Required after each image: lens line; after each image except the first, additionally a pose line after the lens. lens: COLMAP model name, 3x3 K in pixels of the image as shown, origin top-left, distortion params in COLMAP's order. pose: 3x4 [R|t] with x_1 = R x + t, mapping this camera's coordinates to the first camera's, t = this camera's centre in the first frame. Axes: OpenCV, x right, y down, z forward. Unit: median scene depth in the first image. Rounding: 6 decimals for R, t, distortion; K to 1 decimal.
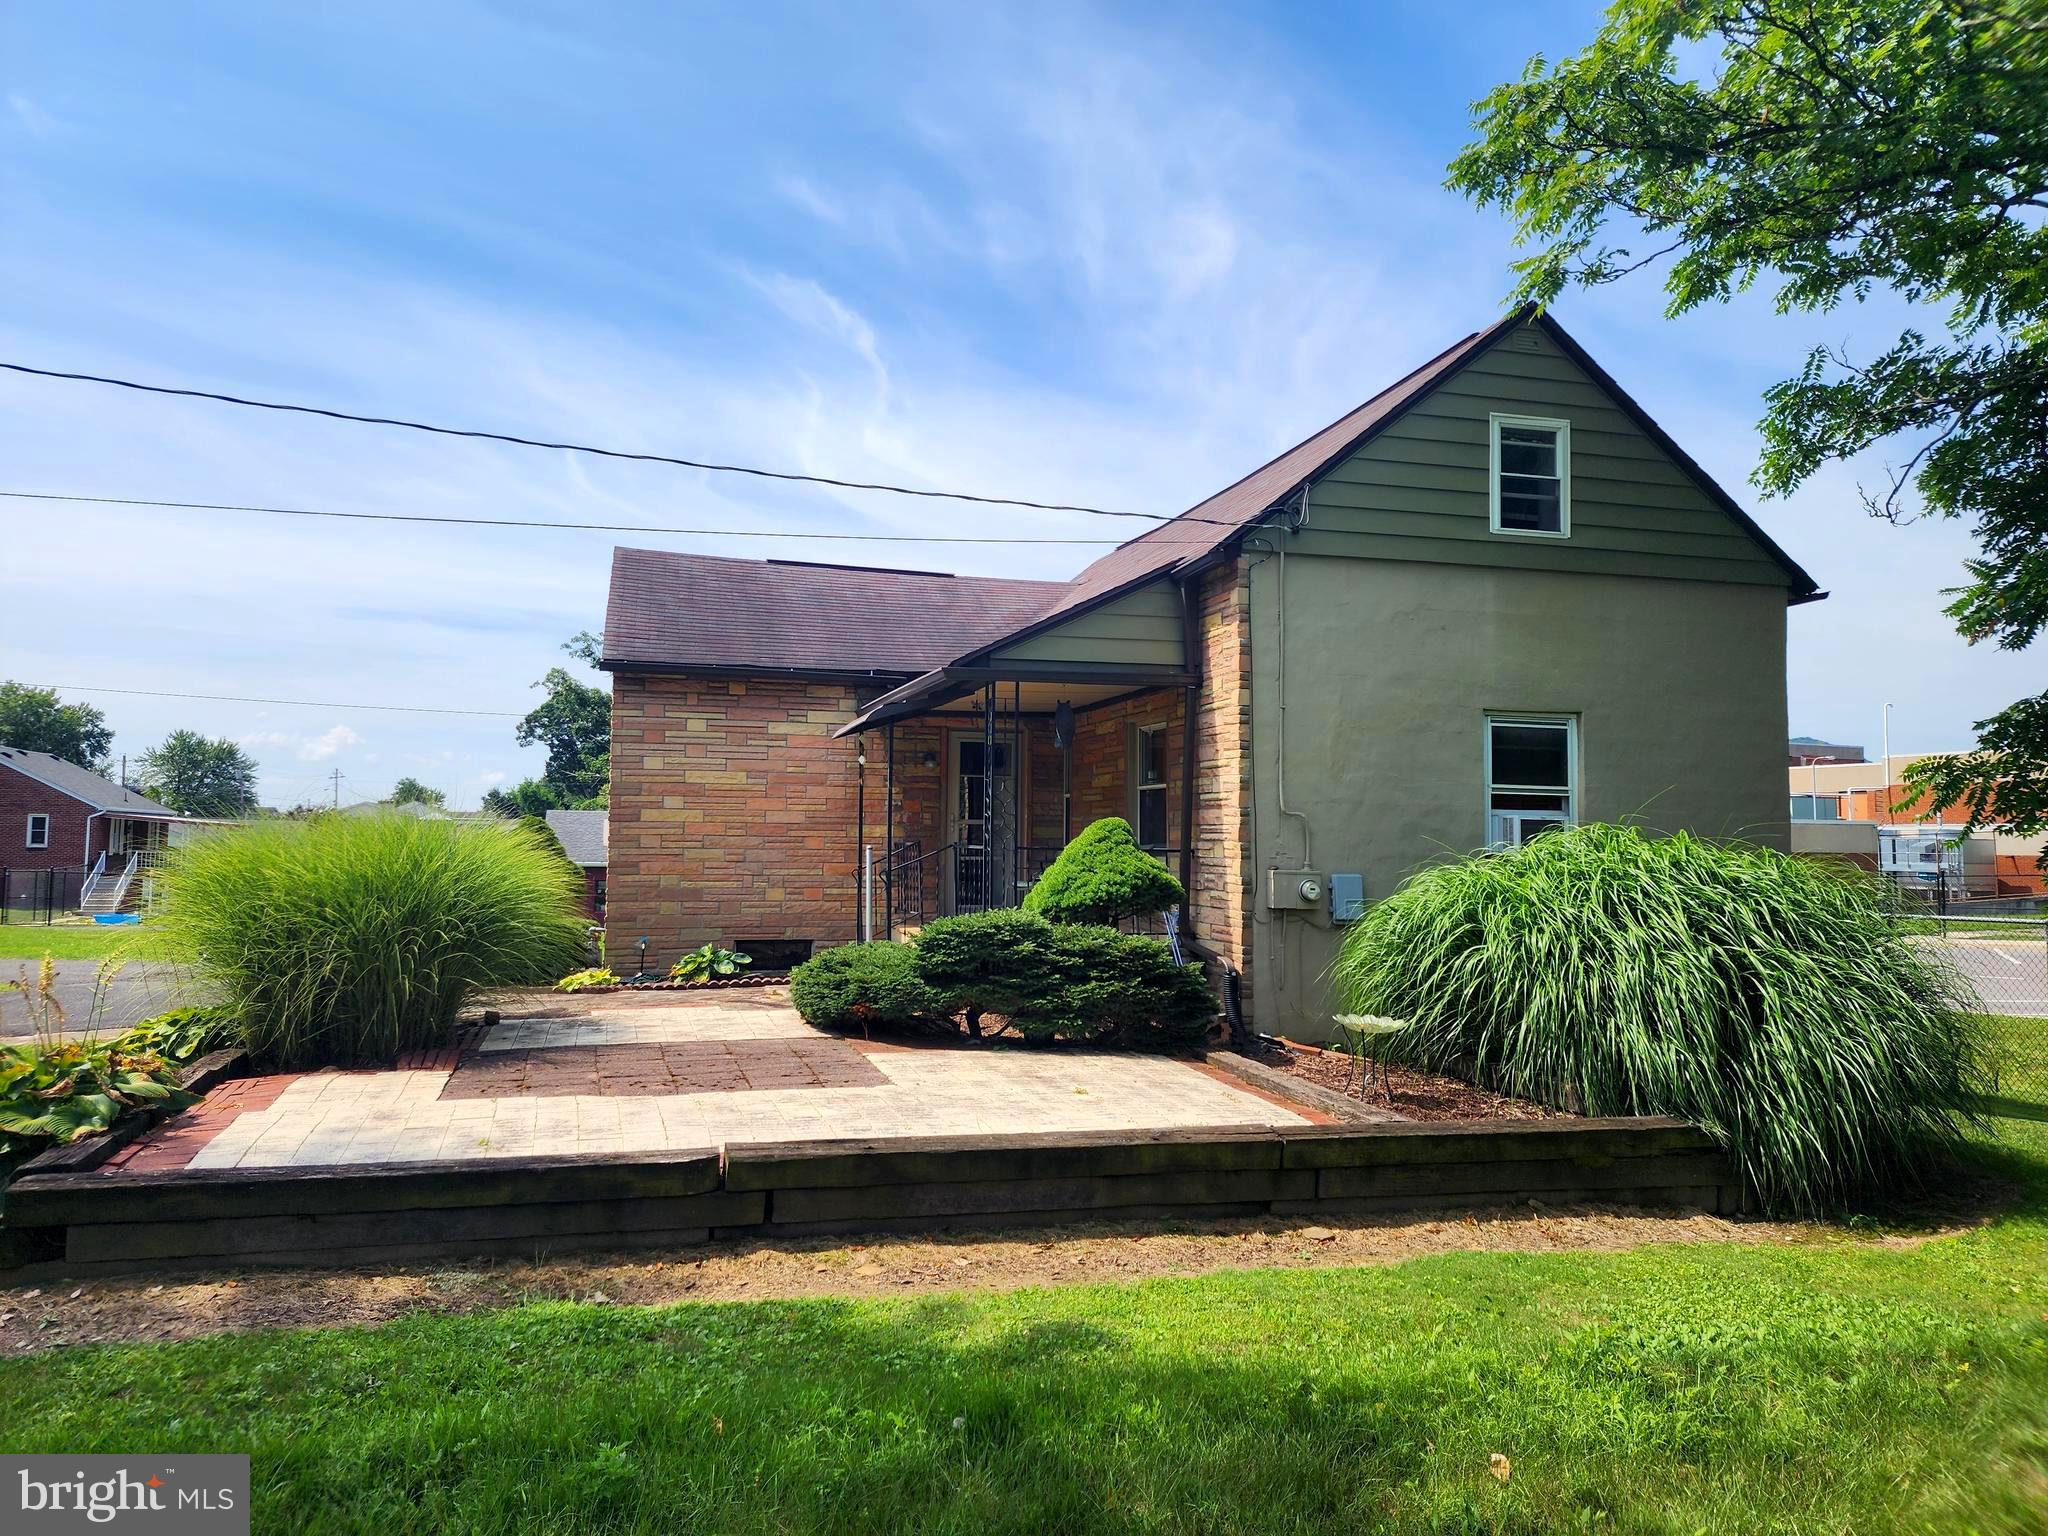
lens RADIAL K [[1357.9, 0, 1015.5], [0, 1357.9, 763.5], [0, 0, 1]] dist [0.064555, -0.063786]
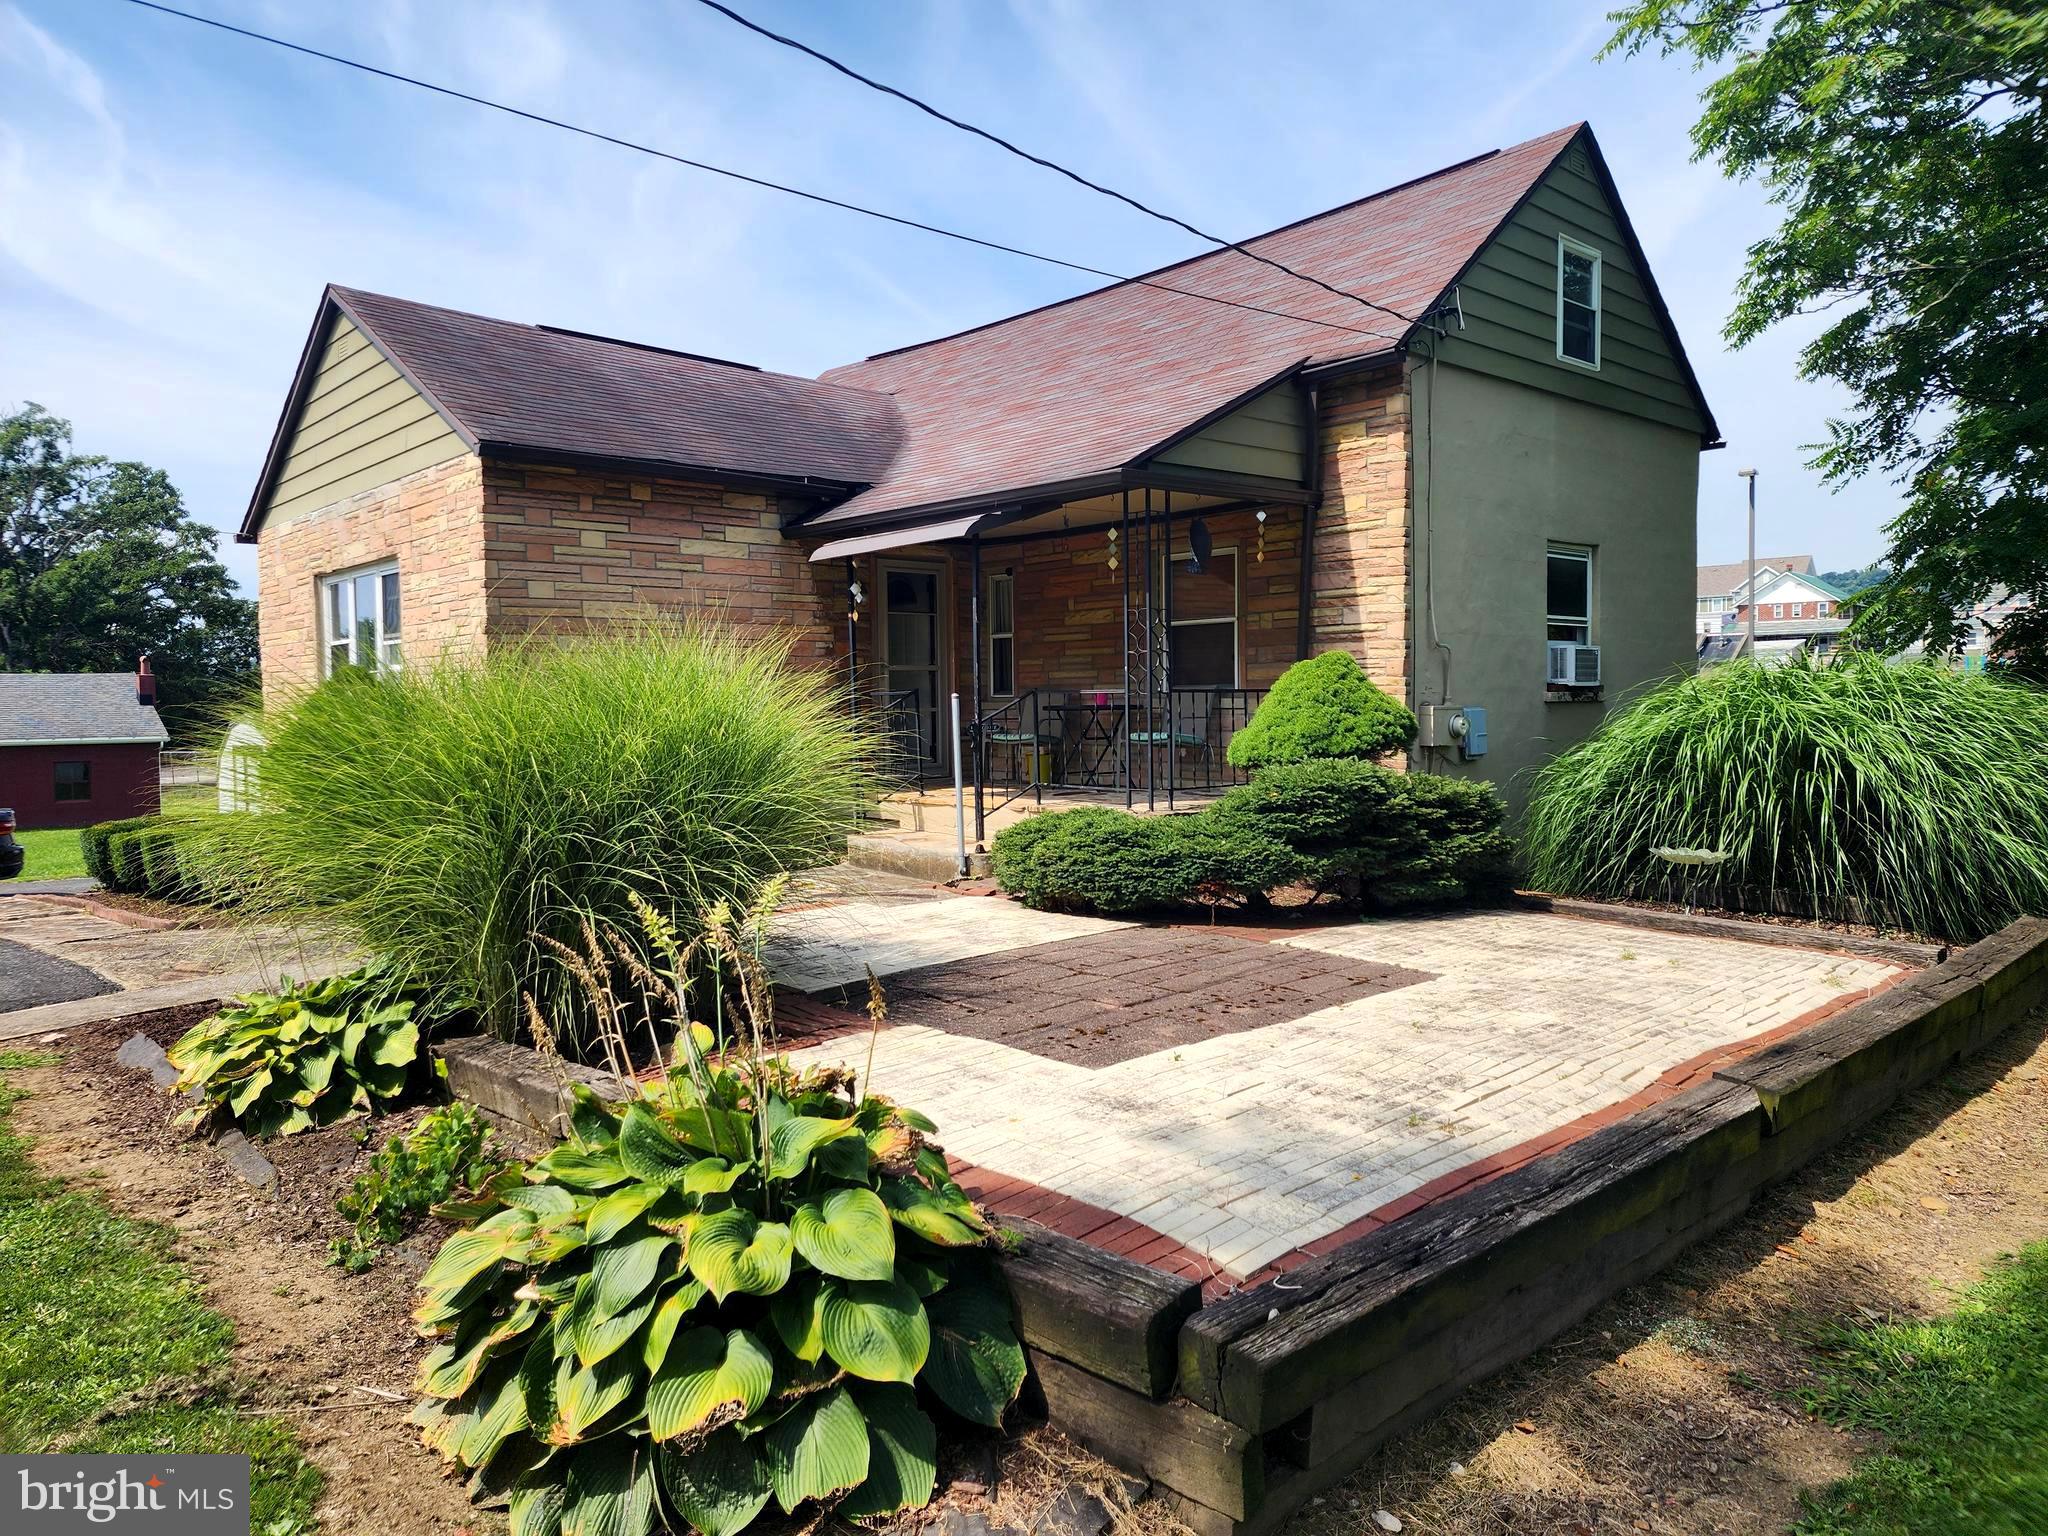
lens RADIAL K [[1357.9, 0, 1047.6], [0, 1357.9, 735.4], [0, 0, 1]] dist [0.064555, -0.063786]
pose [[0.887948, -0.038147, 0.458359, -0.442722], [-0.000769, 0.996430, 0.084418, 0.018440], [-0.459943, -0.075311, 0.884749, 0.274004]]
